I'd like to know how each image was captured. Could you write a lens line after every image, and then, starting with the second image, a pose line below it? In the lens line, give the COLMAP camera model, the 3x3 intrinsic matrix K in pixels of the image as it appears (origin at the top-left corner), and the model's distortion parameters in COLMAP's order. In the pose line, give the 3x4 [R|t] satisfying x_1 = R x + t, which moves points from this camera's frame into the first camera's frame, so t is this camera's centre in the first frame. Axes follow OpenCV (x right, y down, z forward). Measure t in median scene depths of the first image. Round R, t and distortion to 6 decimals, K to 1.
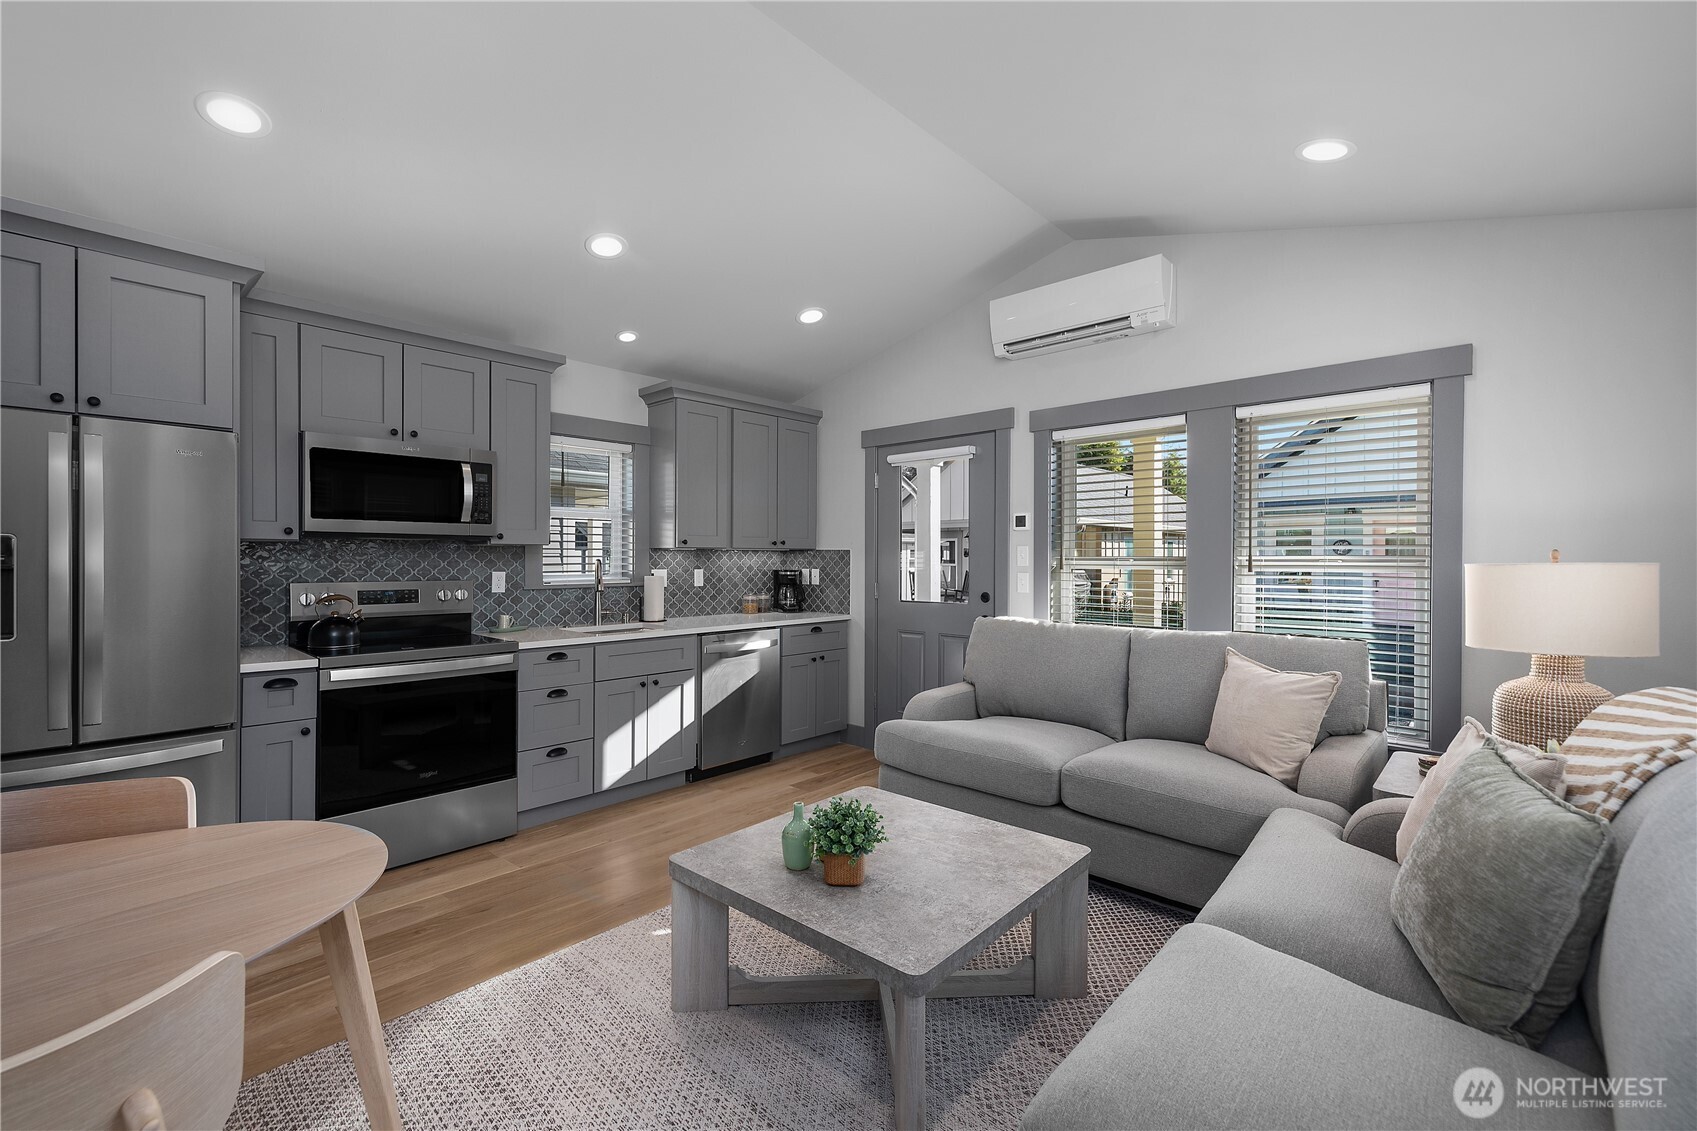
lens RADIAL K [[713.3, 0, 844.1], [0, 713.3, 561.5], [0, 0, 1]] dist [0.001310, 0.000075]
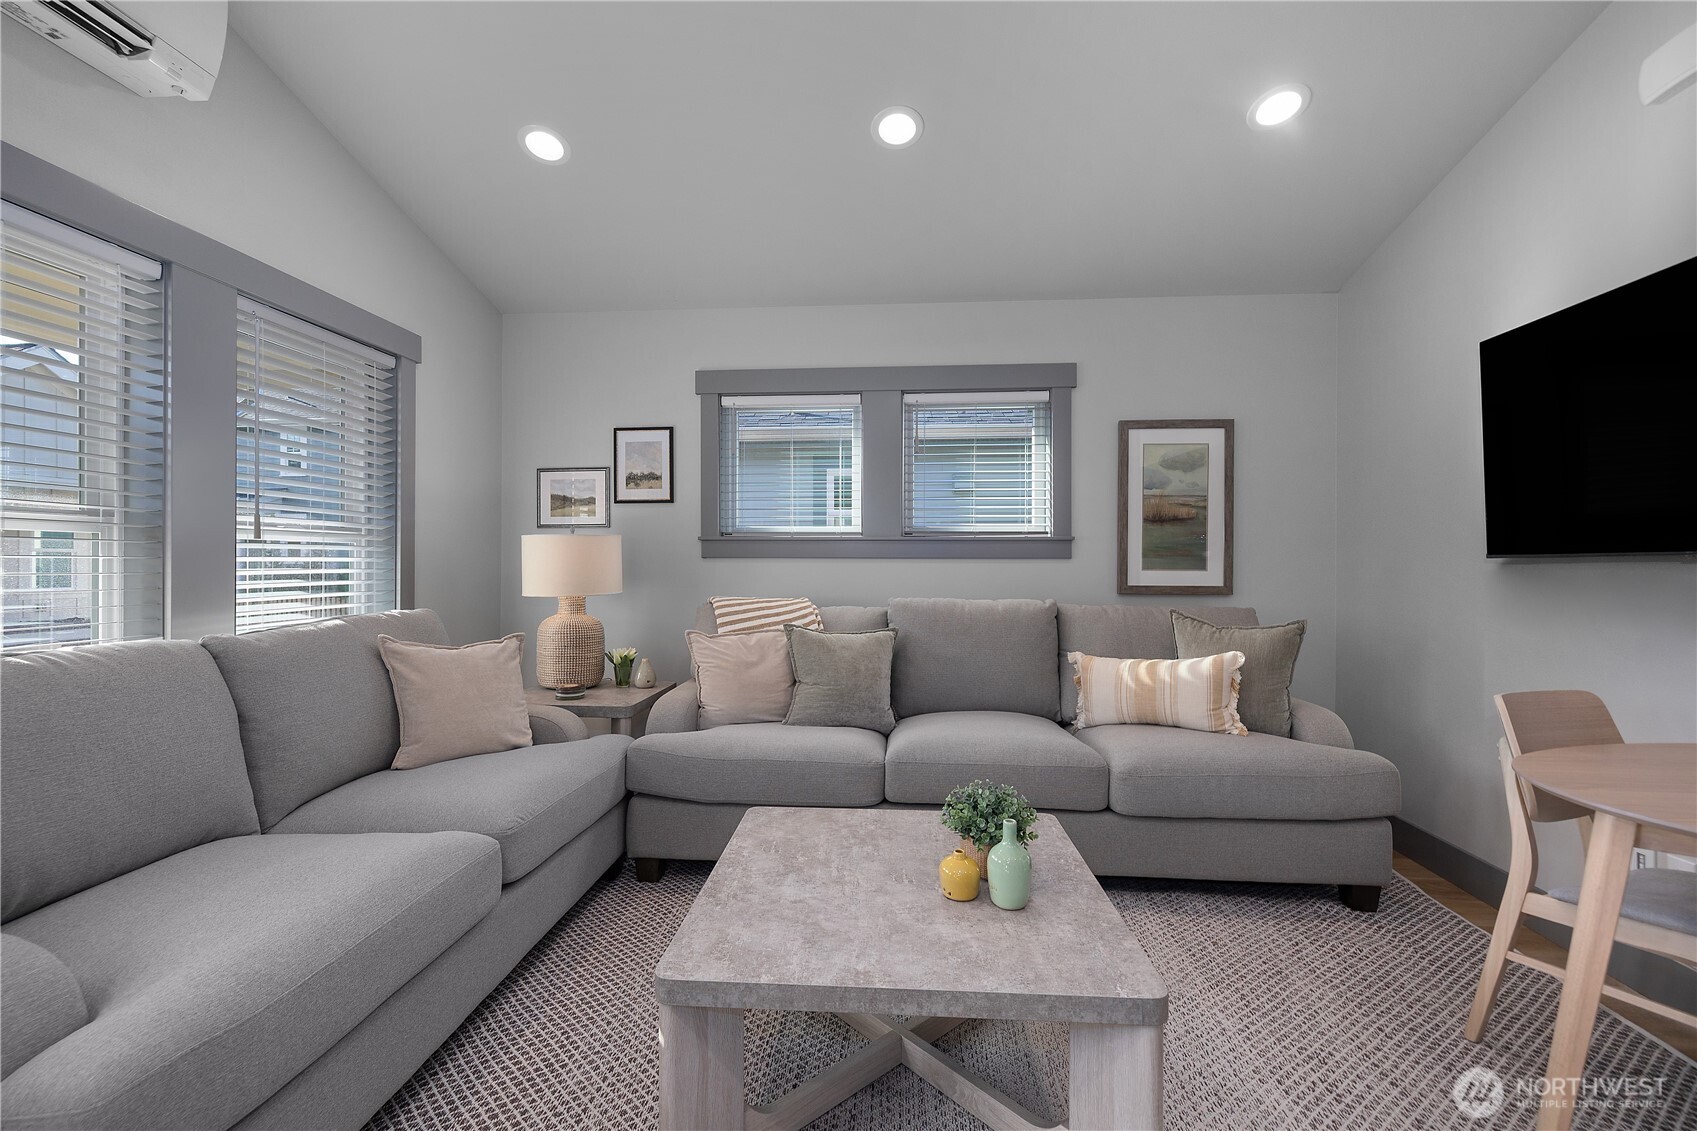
lens RADIAL K [[713.3, 0, 844.1], [0, 713.3, 561.5], [0, 0, 1]] dist [0.001310, 0.000075]
pose [[-0.606792, -0.003637, 0.794852, -0.452146], [-0.002568, 0.999993, 0.002616, 0.045737], [-0.794856, -0.000454, -0.606797, 1.286213]]
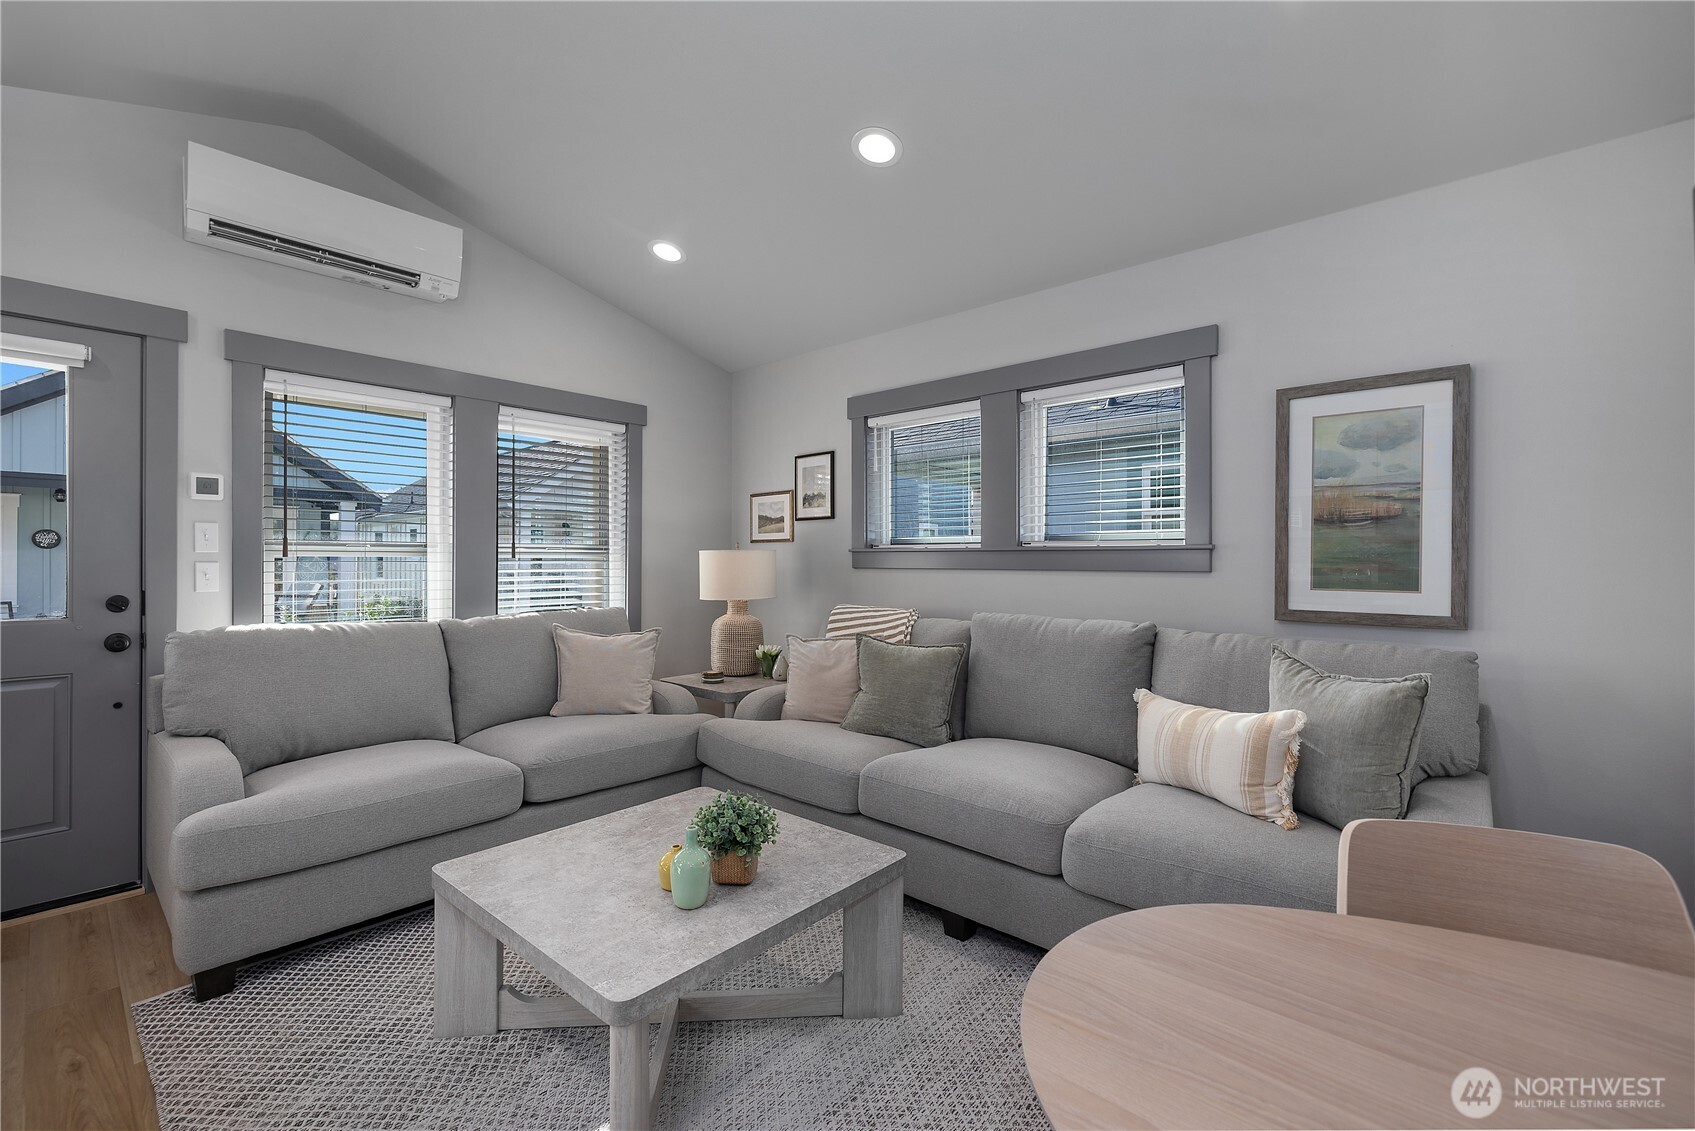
lens RADIAL K [[712.5, 0, 843.1], [0, 712.5, 561.5], [0, 0, 1]] dist [0.001310, 0.000075]
pose [[-0.005063, -0.005423, 0.999972, -0.713709], [0.000590, 0.999985, 0.005426, 0.019186], [-0.999987, 0.000618, -0.005060, 0.661312]]
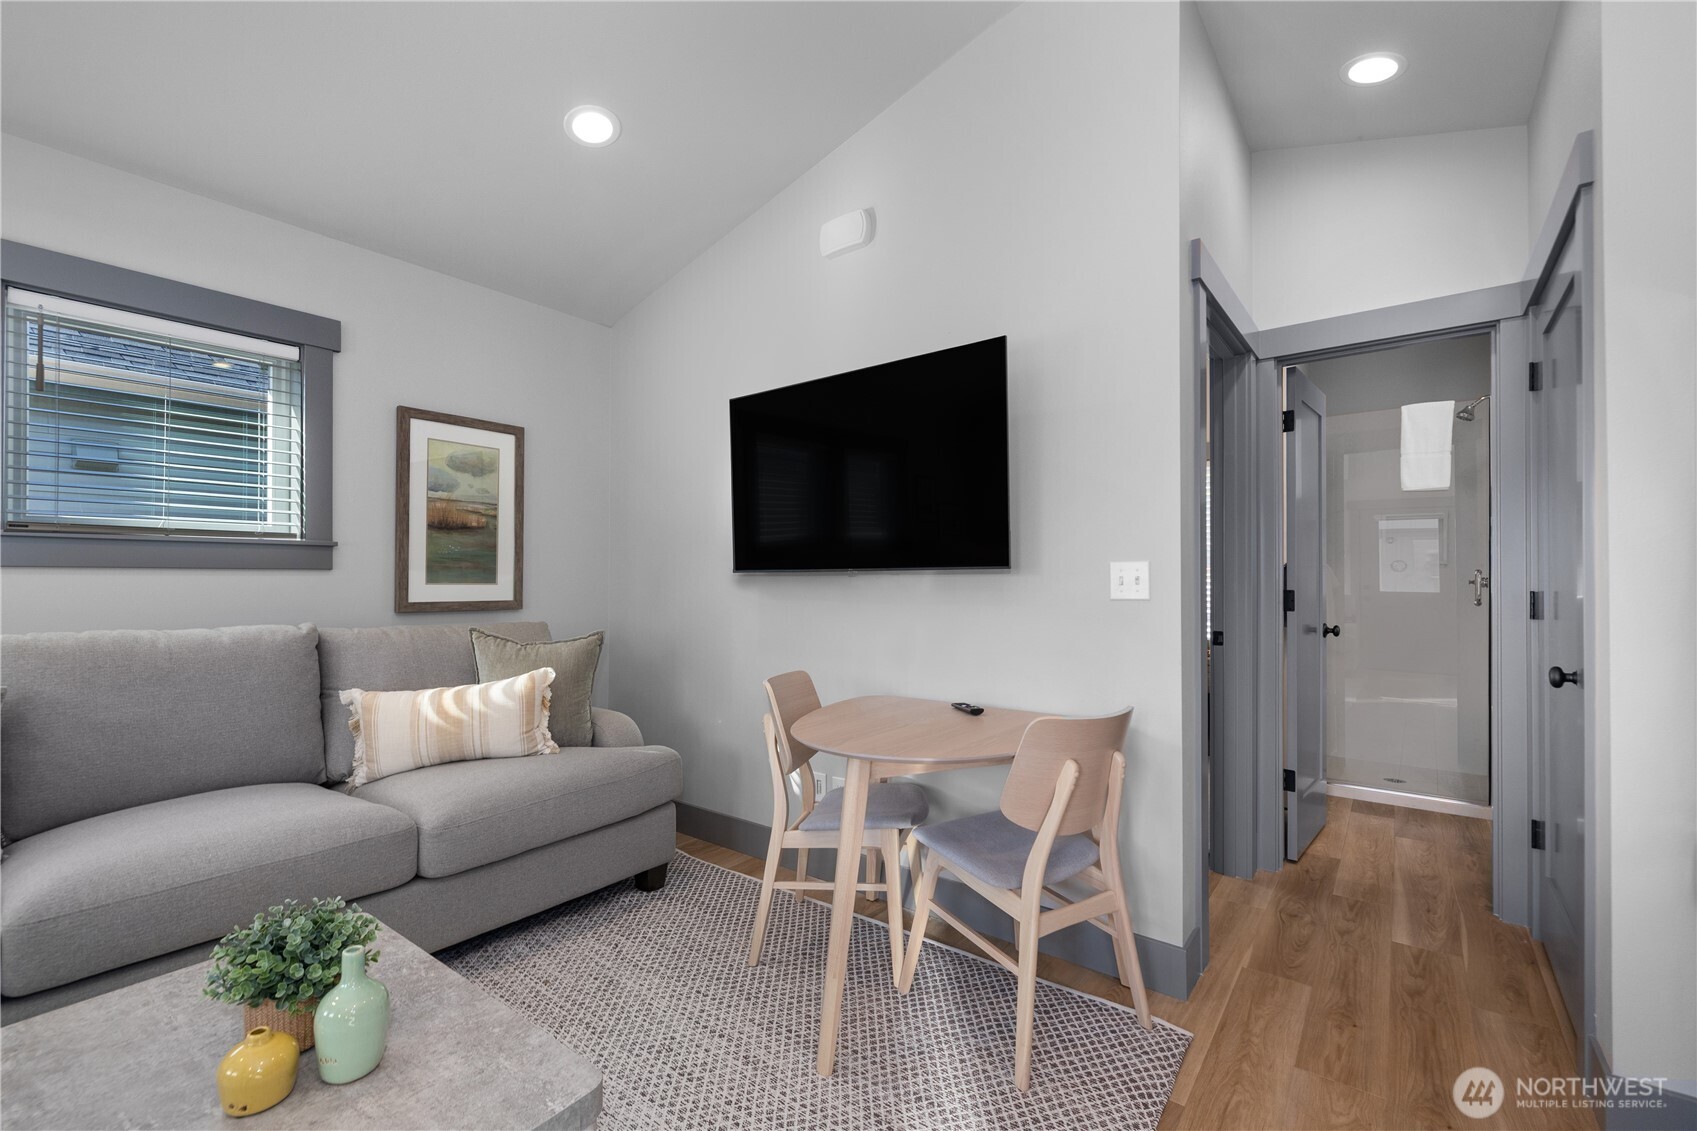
lens RADIAL K [[726.9, 0, 842.5], [0, 726.9, 575.1], [0, 0, 1]] dist [-0.000994, 0.000038]
pose [[-0.997088, -0.007363, -0.075907, -0.306256], [-0.007204, 0.999971, -0.002369, 0.047500], [0.075922, -0.001816, -0.997112, 1.251605]]
